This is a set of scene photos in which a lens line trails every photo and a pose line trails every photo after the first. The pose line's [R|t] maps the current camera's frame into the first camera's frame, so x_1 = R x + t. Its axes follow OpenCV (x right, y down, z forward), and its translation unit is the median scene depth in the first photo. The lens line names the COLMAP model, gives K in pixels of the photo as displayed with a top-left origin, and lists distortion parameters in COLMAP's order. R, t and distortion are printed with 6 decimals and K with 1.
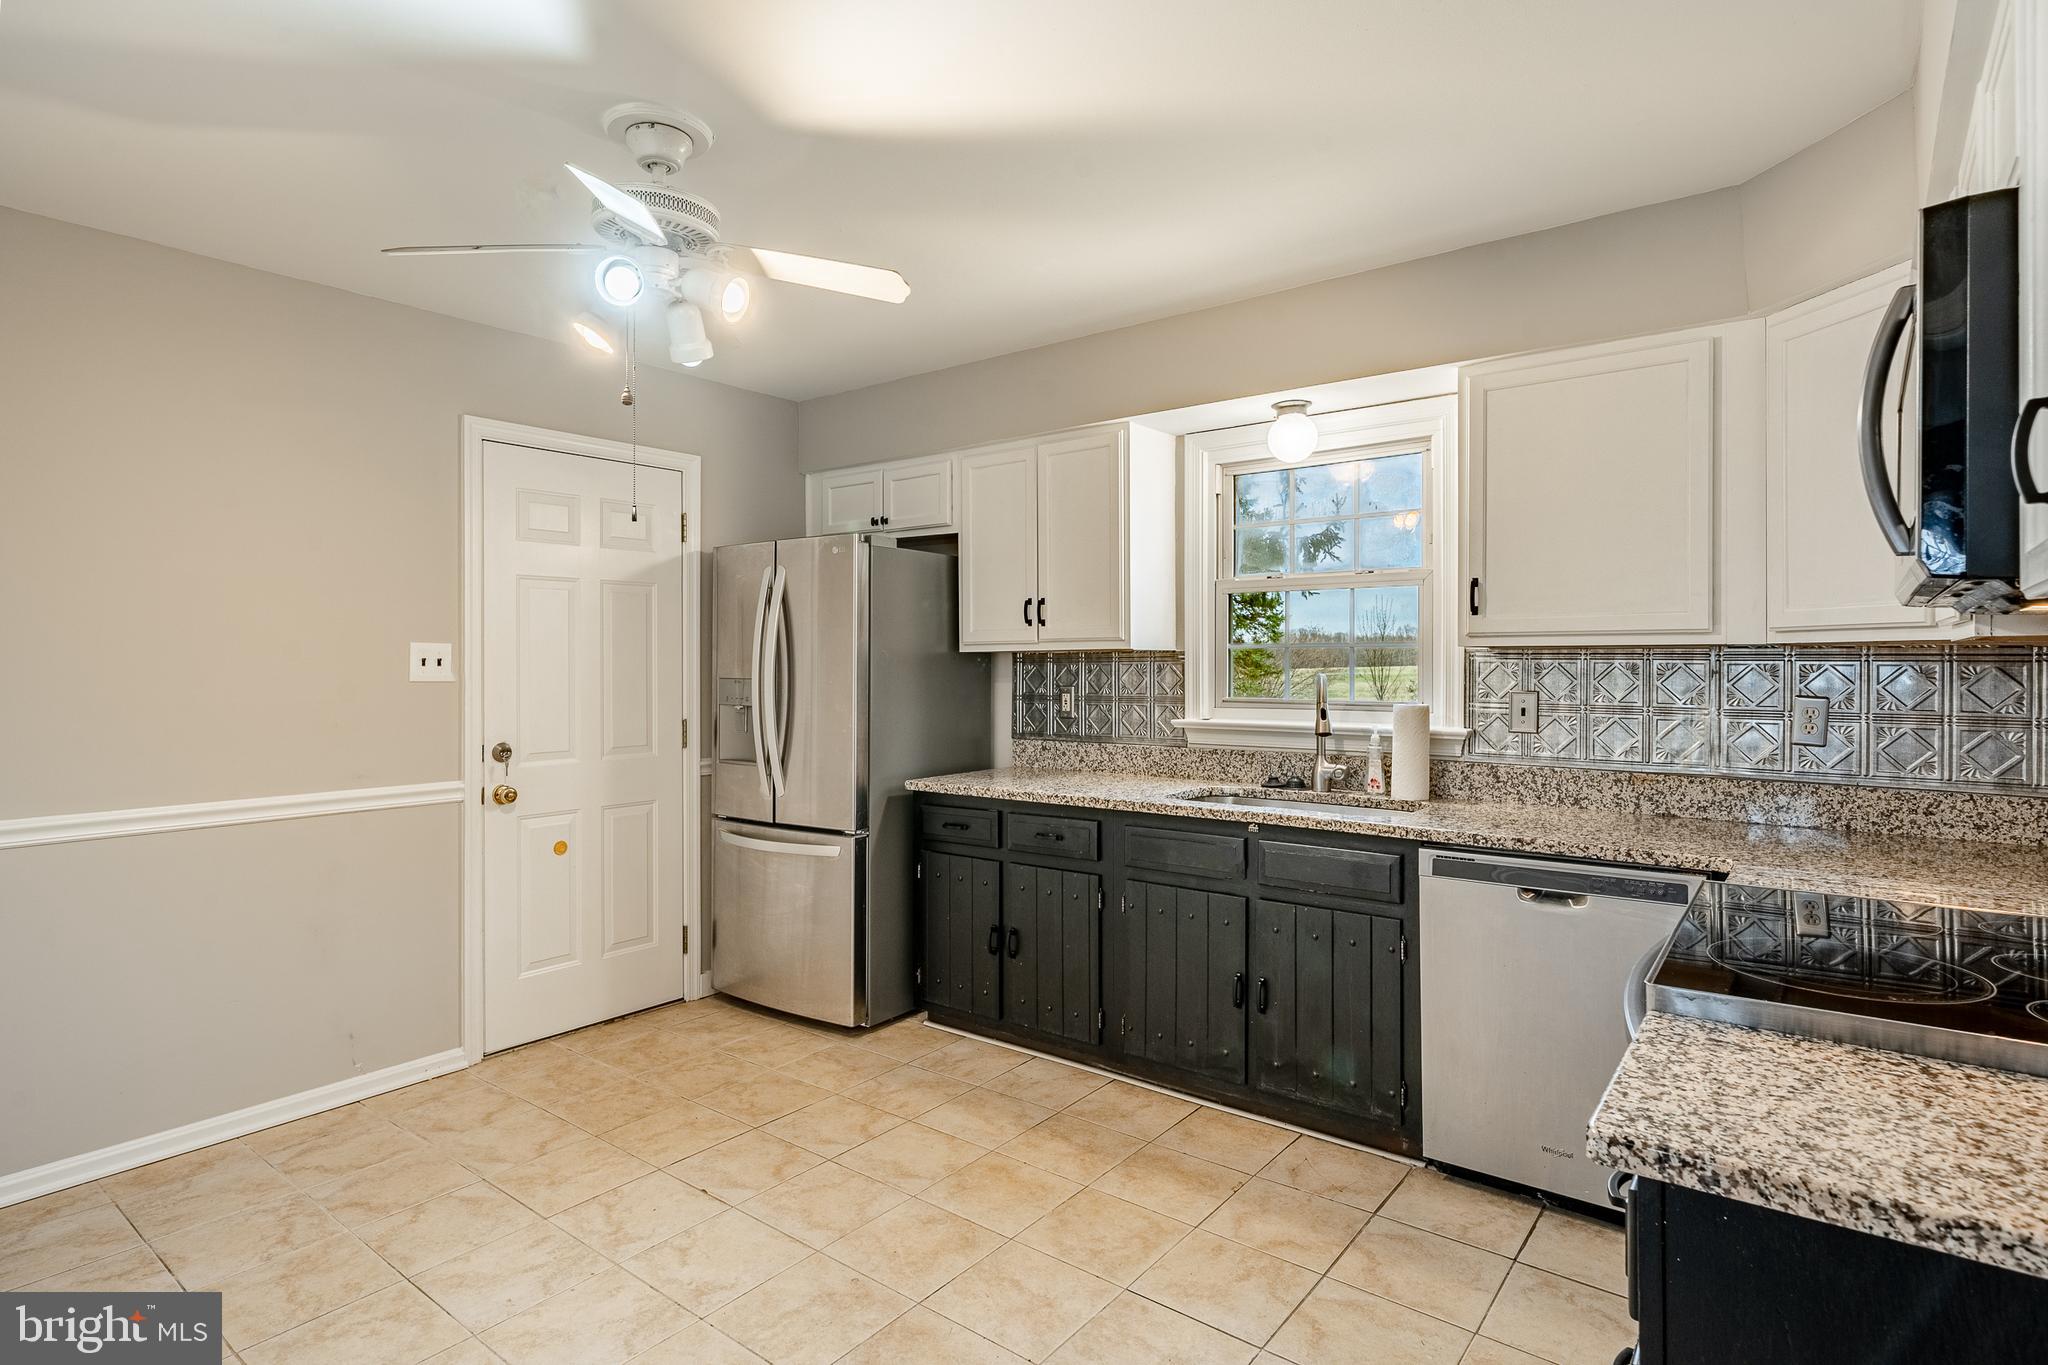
lens RADIAL K [[1043.3, 0, 1016.9], [0, 1043.3, 667.3], [0, 0, 1]] dist [0.001226, -0.000296]
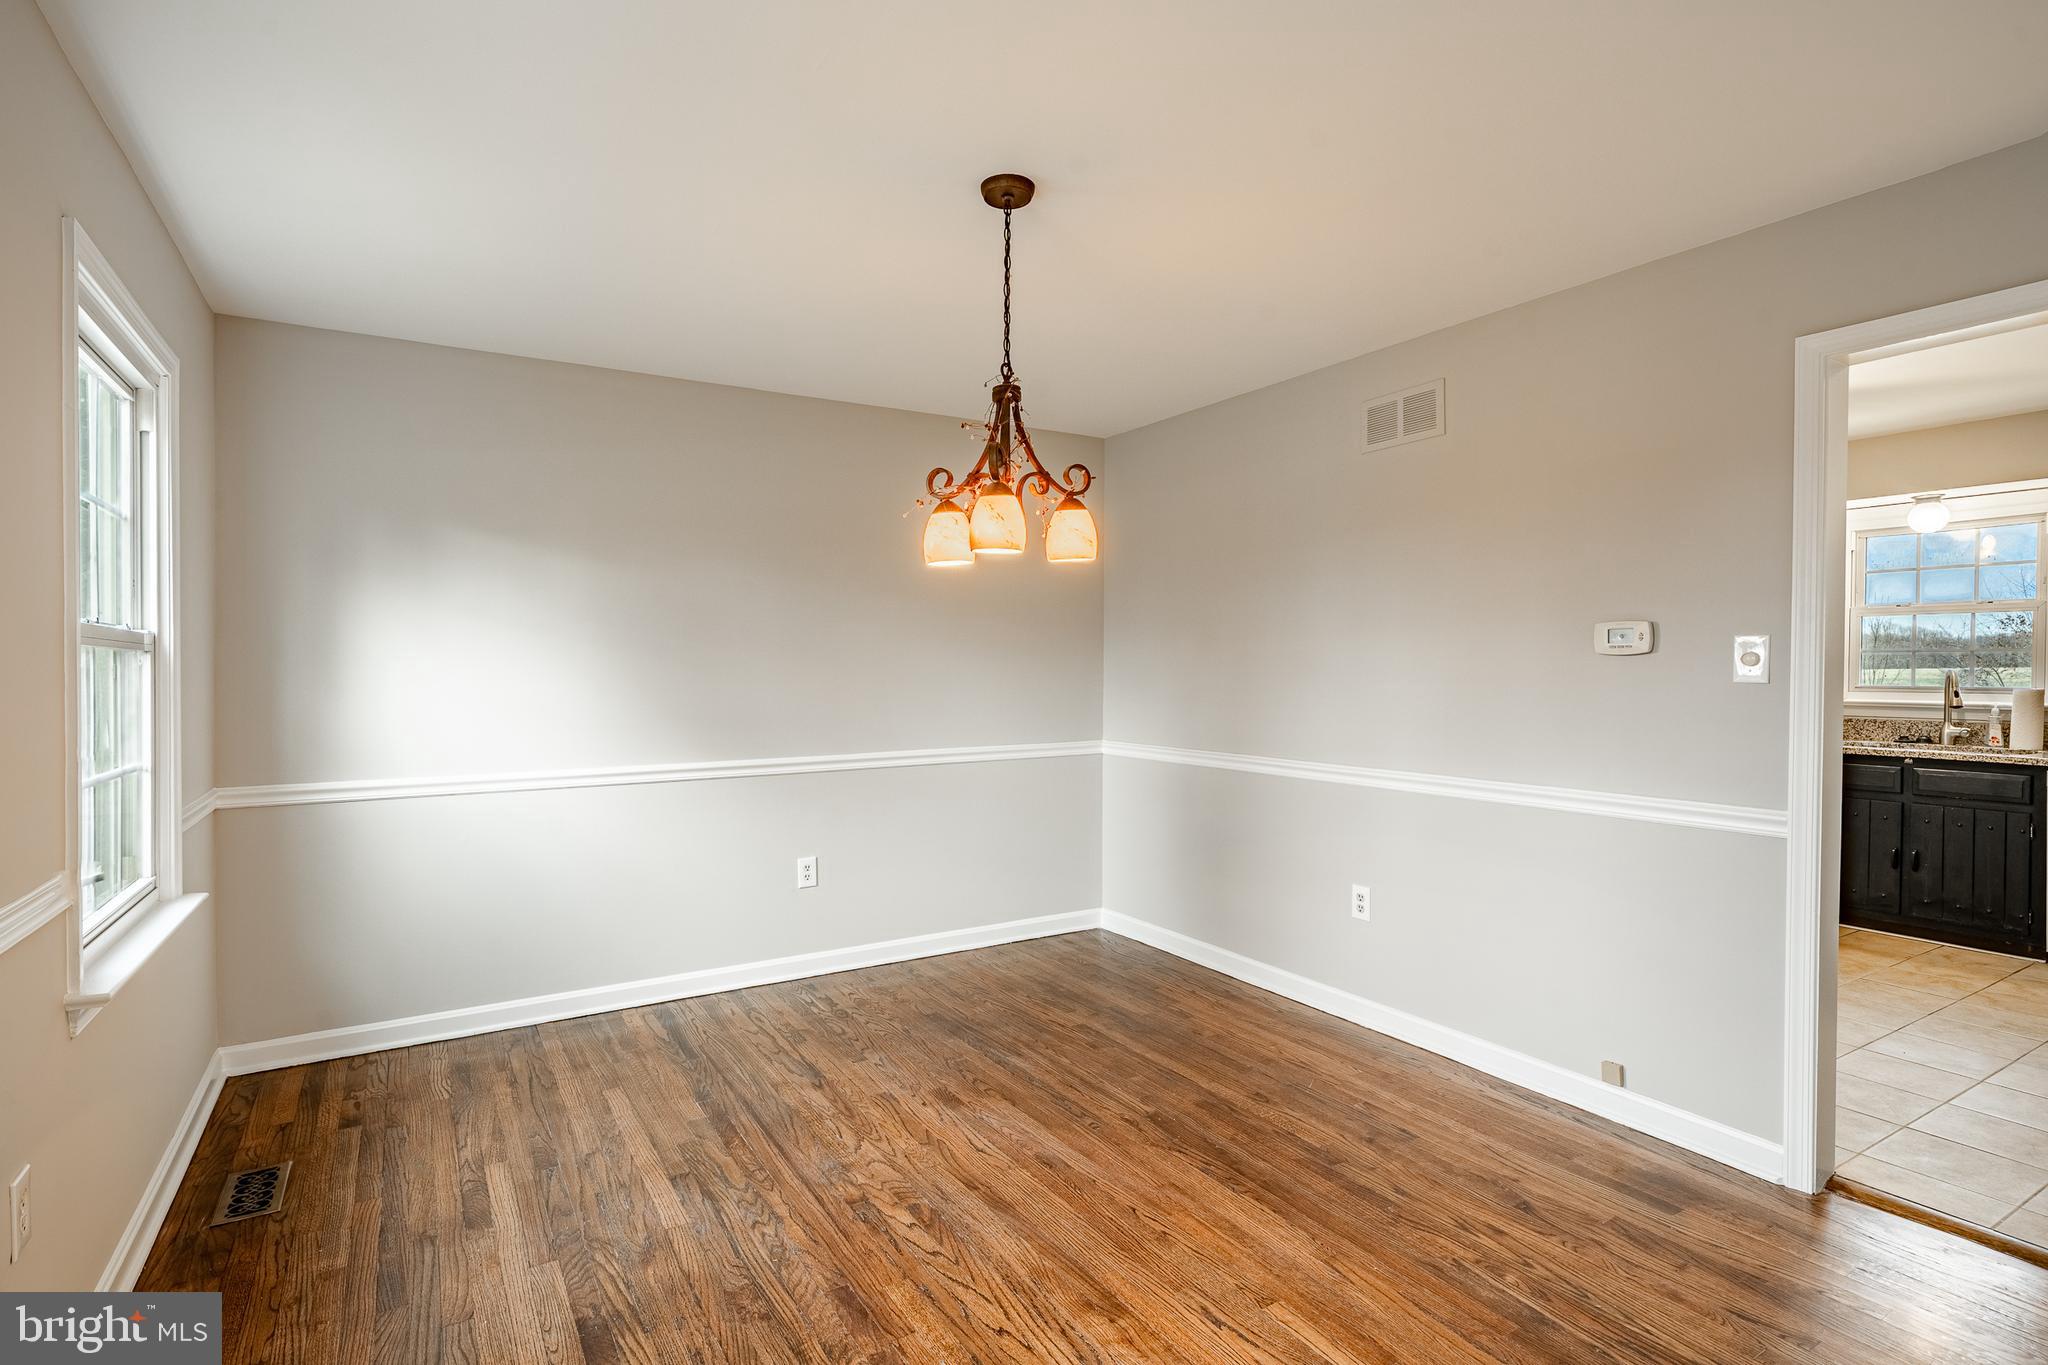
lens RADIAL K [[986.9, 0, 1011.7], [0, 986.9, 673.9], [0, 0, 1]] dist [0.004737, -0.000492]
pose [[0.933691, 0.008159, -0.357988, -0.508658], [-0.004988, 0.999940, 0.009780, 0.006031], [0.358046, -0.007346, 0.933675, -0.923233]]
